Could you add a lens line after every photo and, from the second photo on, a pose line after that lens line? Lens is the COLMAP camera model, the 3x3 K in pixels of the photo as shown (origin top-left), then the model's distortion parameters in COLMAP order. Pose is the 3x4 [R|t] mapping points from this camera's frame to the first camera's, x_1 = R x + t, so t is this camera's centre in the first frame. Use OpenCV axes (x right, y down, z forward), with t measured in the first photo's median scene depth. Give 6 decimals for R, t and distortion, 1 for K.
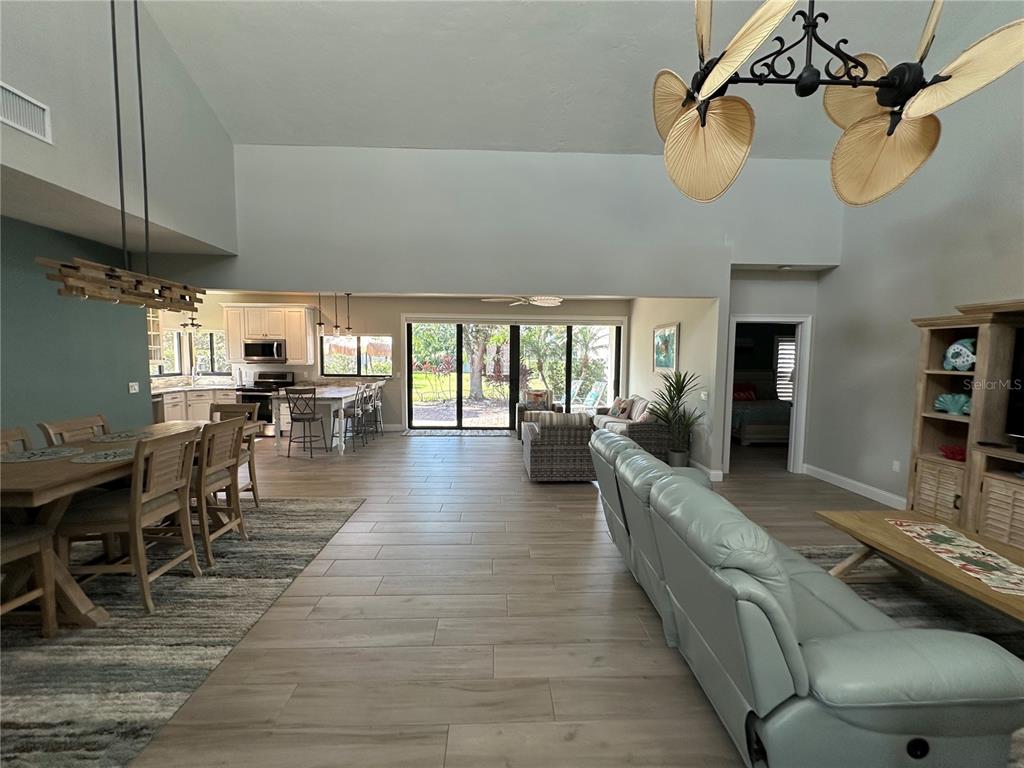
lens RADIAL K [[410.3, 0, 512.4], [0, 410.3, 386.7], [0, 0, 1]] dist [-0.002329, -0.000641]
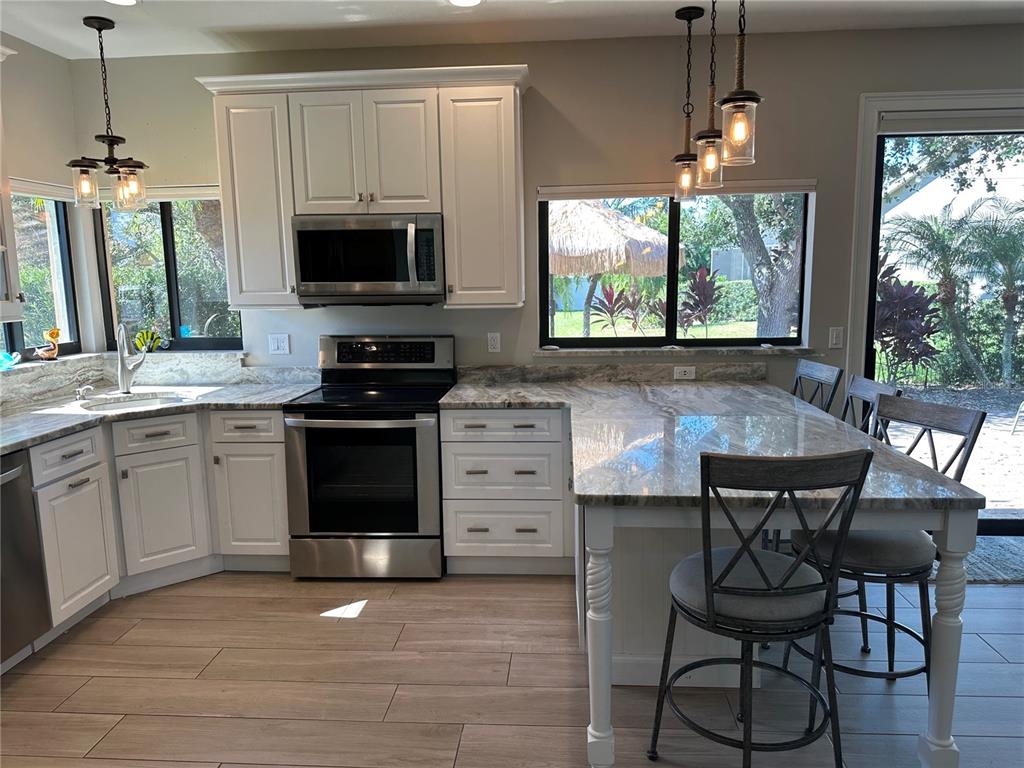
lens RADIAL K [[719.0, 0, 513.0], [0, 719.0, 387.1], [0, 0, 1]] dist [0.054475, -0.064601]
pose [[0.994404, -0.009546, -0.105210, -0.469916], [0.017462, 0.997062, 0.074577, -0.037873], [0.104189, -0.075997, 0.991650, 0.545043]]
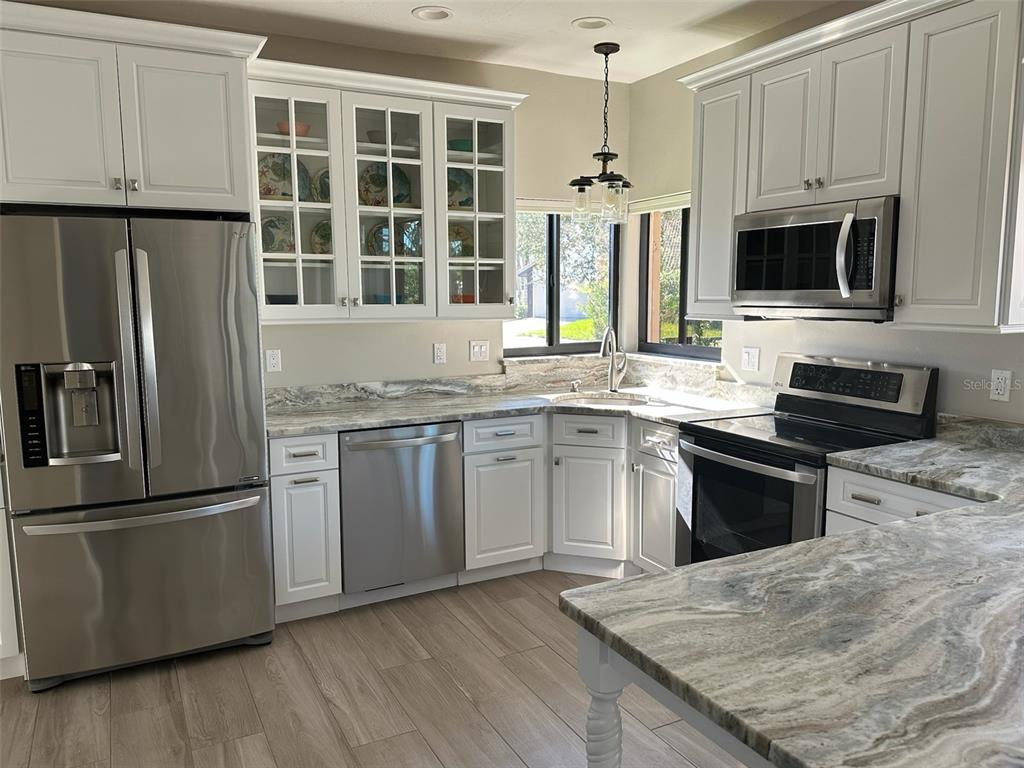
lens RADIAL K [[763.2, 0, 511.5], [0, 763.2, 390.9], [0, 0, 1]] dist [0.060714, -0.056862]
pose [[0.427913, 0.108704, -0.897259, -0.309368], [-0.059372, 0.993978, 0.092106, -0.049179], [0.901868, 0.013858, 0.431790, 0.702540]]
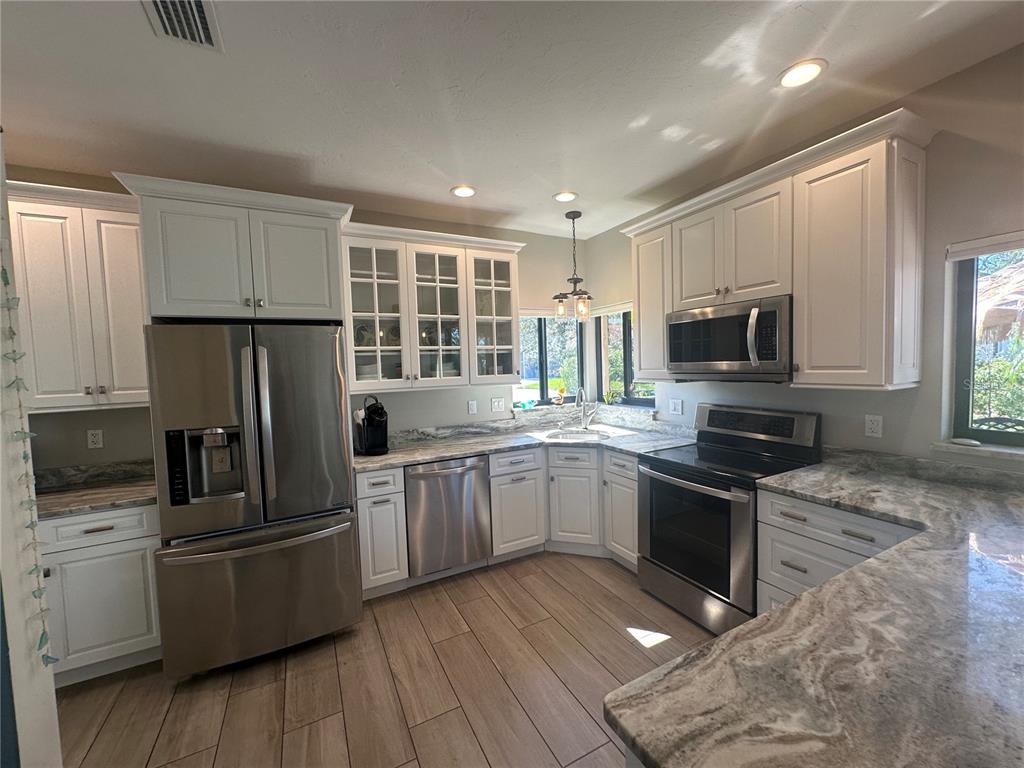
lens RADIAL K [[410.3, 0, 513.0], [0, 410.3, 383.5], [0, 0, 1]] dist [-0.002329, -0.000641]
pose [[0.431086, 0.021731, -0.902049, -0.397282], [-0.031662, 0.999459, 0.008947, -0.054649], [0.901755, 0.024704, 0.431541, 0.735964]]
